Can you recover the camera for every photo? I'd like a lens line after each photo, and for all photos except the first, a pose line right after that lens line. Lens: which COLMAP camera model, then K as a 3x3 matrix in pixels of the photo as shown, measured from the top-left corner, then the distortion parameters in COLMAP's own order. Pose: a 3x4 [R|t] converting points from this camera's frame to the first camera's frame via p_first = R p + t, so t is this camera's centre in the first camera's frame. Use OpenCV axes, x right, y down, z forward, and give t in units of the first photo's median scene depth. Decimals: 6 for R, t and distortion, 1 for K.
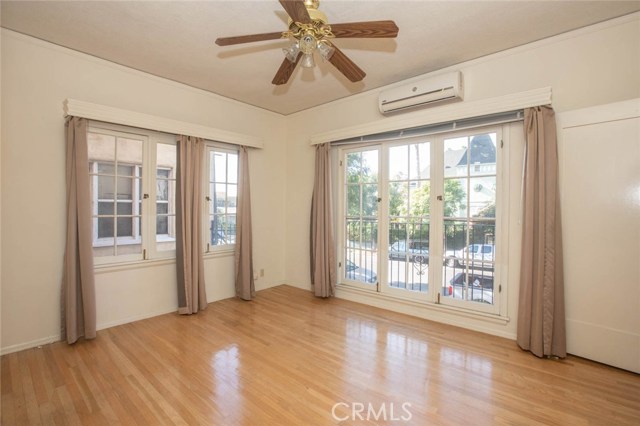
lens RADIAL K [[295.0, 0, 319.5], [0, 295.0, 212.8], [0, 0, 1]] dist [-0.034822, 0.011641]
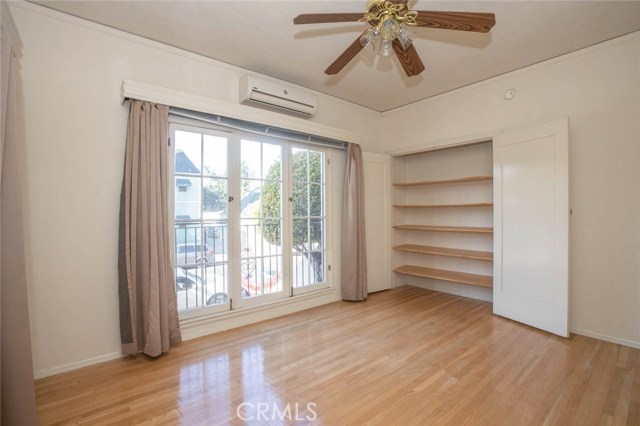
lens RADIAL K [[295.0, 0, 320.5], [0, 295.0, 210.5], [0, 0, 1]] dist [-0.034822, 0.011641]
pose [[0.175513, -0.005056, 0.984464, -0.646936], [0.018745, 0.999823, 0.001793, -0.008840], [-0.984299, 0.018139, 0.175577, 0.688403]]
